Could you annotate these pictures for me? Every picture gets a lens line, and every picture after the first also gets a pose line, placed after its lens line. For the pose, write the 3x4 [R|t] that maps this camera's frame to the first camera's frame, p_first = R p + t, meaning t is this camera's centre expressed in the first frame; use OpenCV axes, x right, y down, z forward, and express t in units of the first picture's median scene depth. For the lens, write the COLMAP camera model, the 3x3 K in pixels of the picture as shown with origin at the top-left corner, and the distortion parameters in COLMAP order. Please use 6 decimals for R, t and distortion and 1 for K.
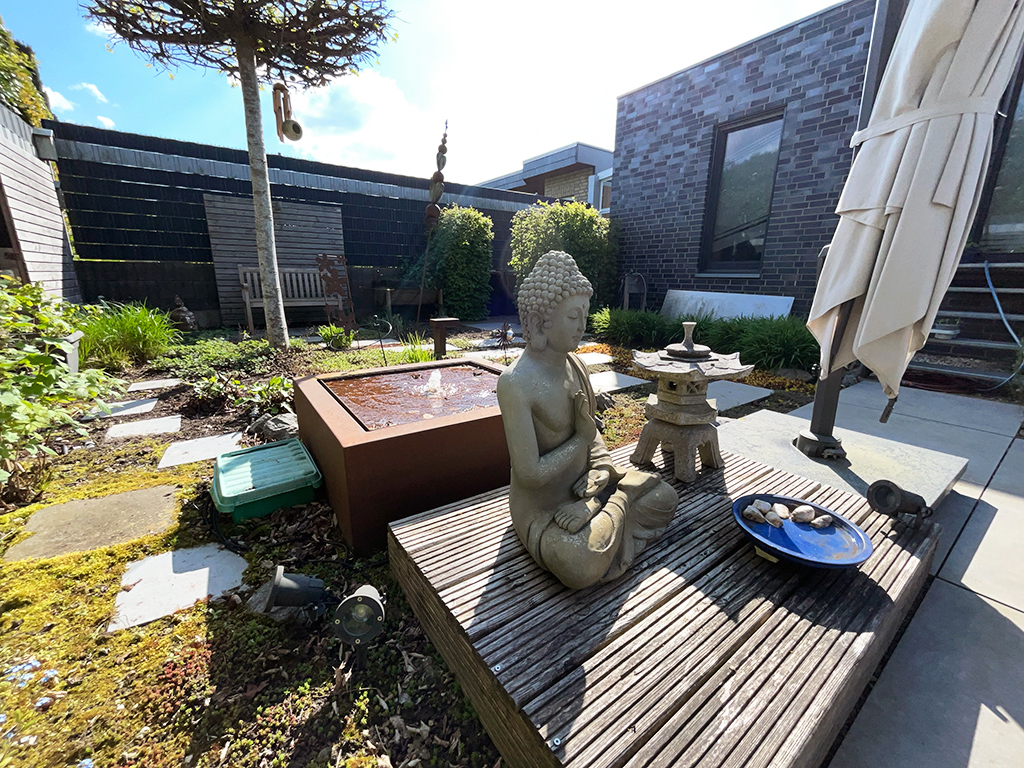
lens RADIAL K [[413.5, 0, 513.1], [0, 413.5, 383.0], [0, 0, 1]] dist [-0.006115, 0.000591]
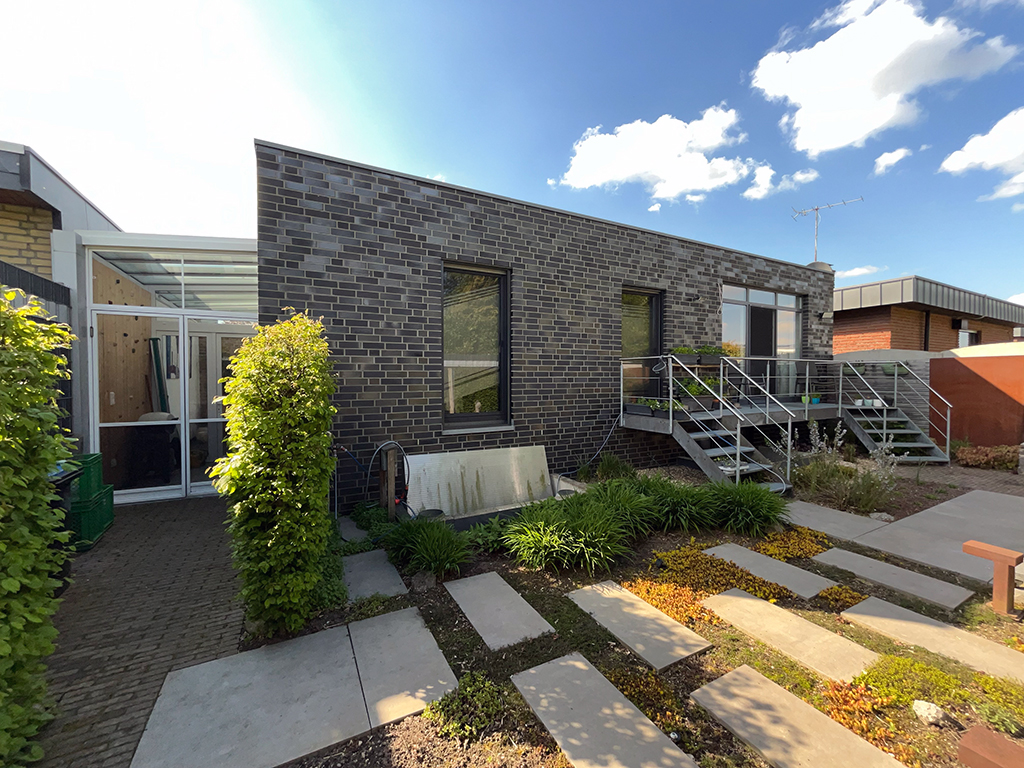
lens RADIAL K [[413.5, 0, 519.3], [0, 413.5, 387.5], [0, 0, 1]] dist [-0.006115, 0.000591]
pose [[0.105823, -0.033316, 0.993827, -0.308026], [0.257887, 0.966163, 0.004929, -0.310902], [-0.960362, 0.255773, 0.110834, 0.758715]]
